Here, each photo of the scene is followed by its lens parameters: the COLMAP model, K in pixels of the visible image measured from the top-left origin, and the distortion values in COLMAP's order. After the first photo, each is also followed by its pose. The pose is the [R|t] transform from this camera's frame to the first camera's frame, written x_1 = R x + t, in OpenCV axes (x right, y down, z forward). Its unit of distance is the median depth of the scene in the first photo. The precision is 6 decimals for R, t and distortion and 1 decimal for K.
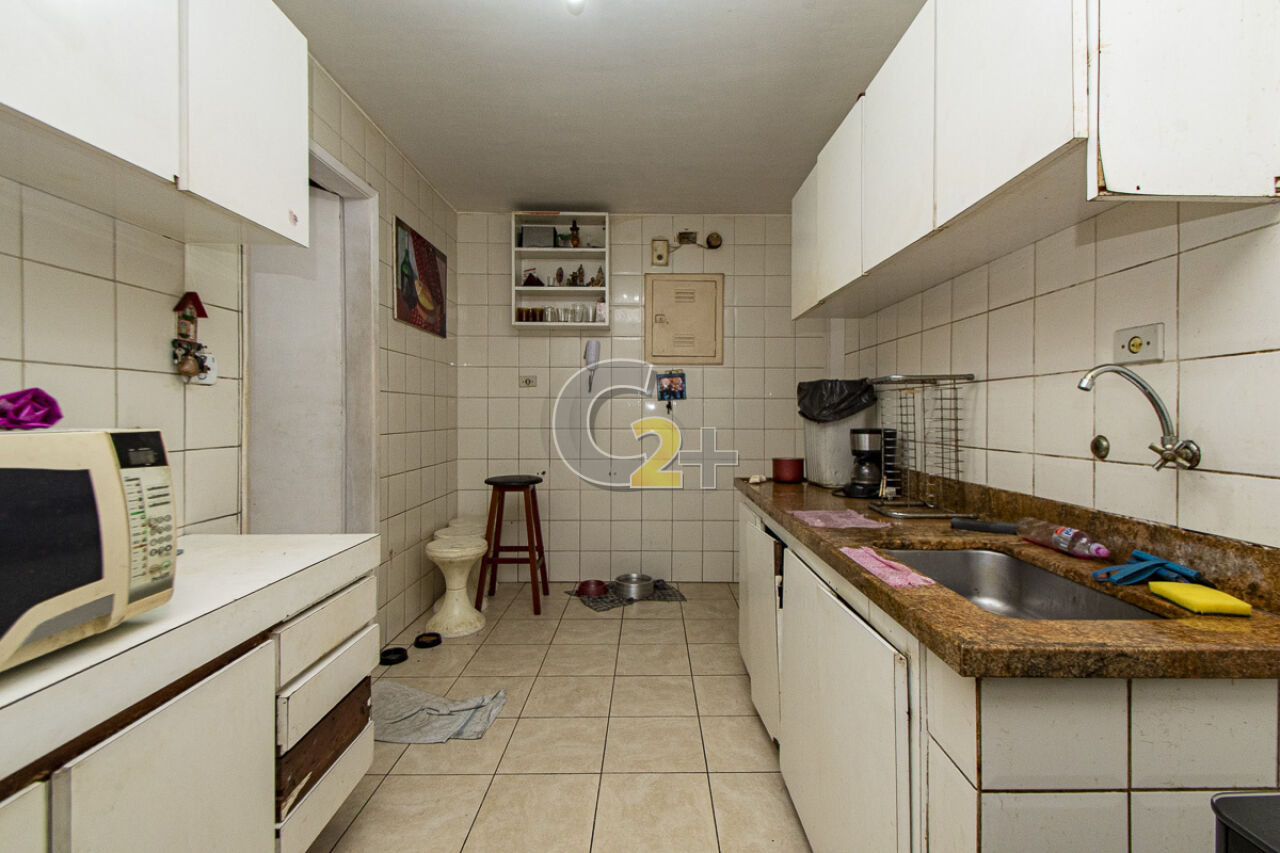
lens RADIAL K [[565.9, 0, 644.9], [0, 565.9, 420.2], [0, 0, 1]] dist [0.001292, 0.000014]
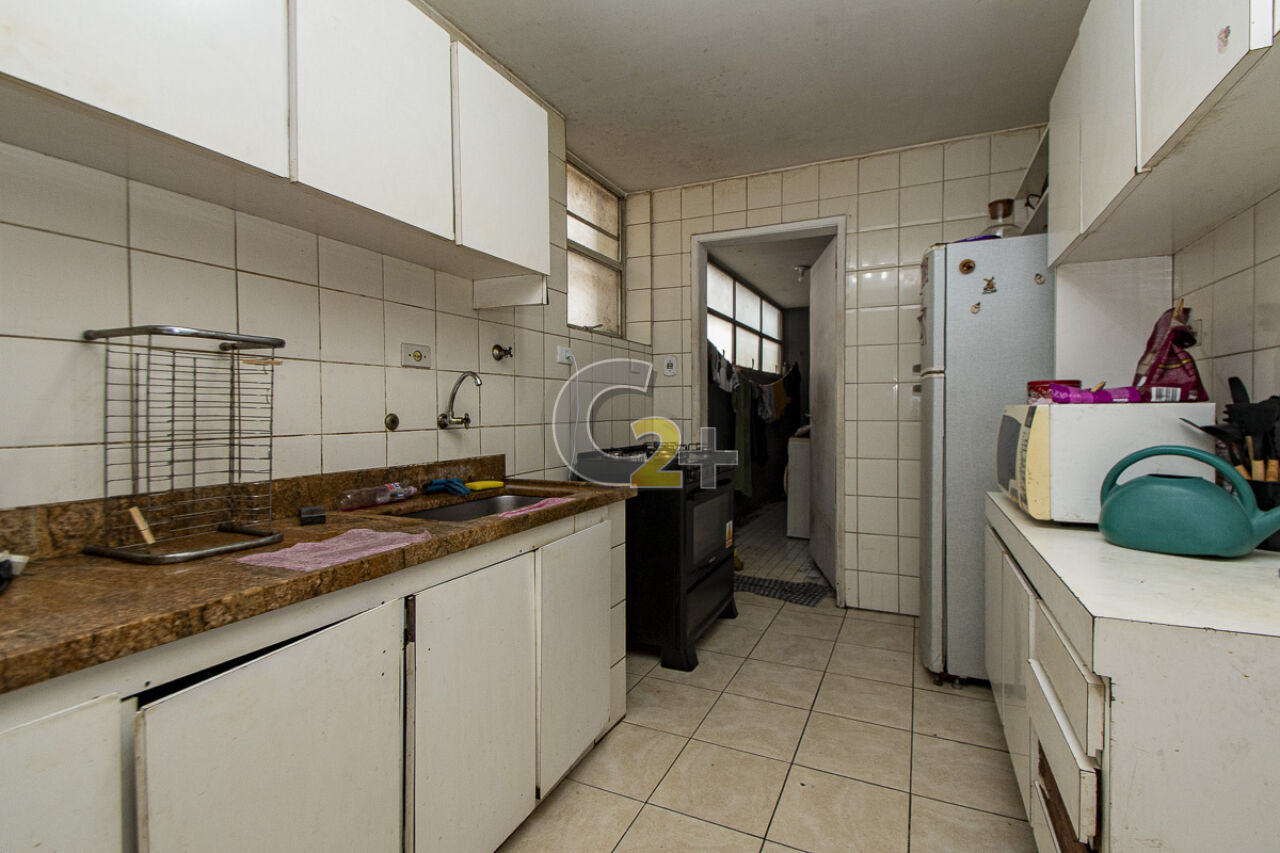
lens RADIAL K [[565.9, 0, 644.9], [0, 565.9, 420.2], [0, 0, 1]] dist [0.001292, 0.000014]
pose [[-0.901215, -0.005906, 0.433332, -0.385687], [0.006104, 0.999635, 0.026319, 0.010437], [-0.433330, 0.026364, -0.900850, 2.040271]]
